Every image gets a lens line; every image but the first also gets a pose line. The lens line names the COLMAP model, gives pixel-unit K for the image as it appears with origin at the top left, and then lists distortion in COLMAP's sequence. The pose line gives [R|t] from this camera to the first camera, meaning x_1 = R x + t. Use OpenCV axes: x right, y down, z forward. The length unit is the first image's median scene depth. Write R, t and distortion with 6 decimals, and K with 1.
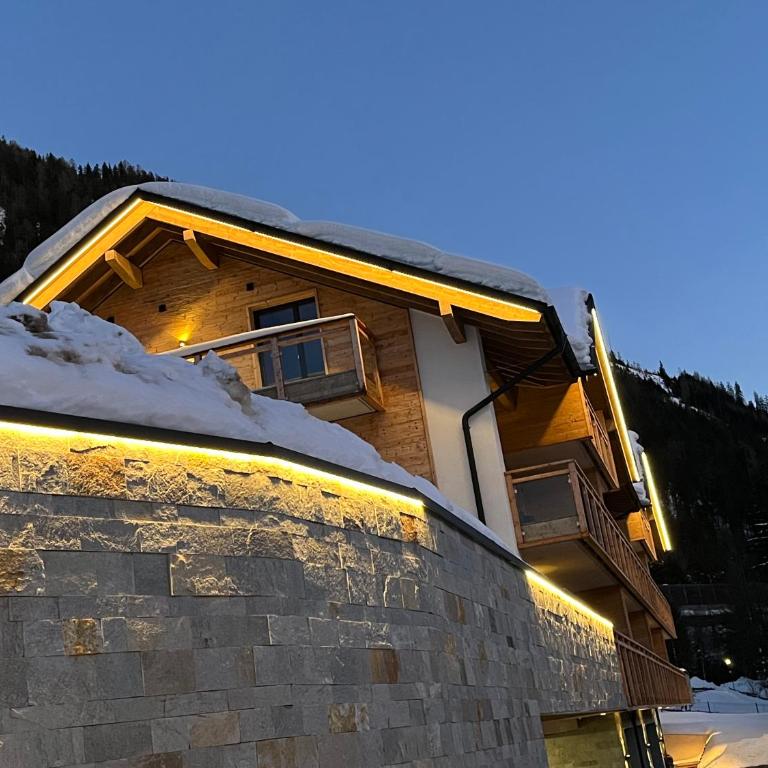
lens RADIAL K [[1186.0, 0, 369.3], [0, 1186.0, 383.2], [0, 0, 1]] dist [0.174883, -0.608922]
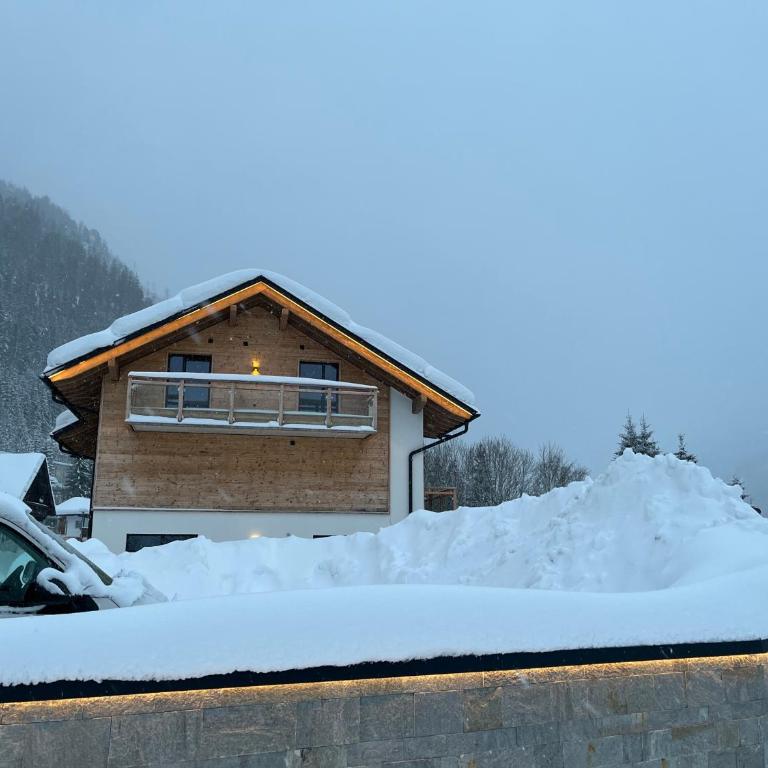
lens RADIAL K [[772.9, 0, 382.1], [0, 772.9, 393.0], [0, 0, 1]] dist [0.091633, -0.132784]
pose [[0.867572, 0.244881, 0.432843, -0.514607], [-0.265955, 0.963907, -0.012261, -0.037821], [-0.420223, -0.104480, 0.901386, -0.070488]]
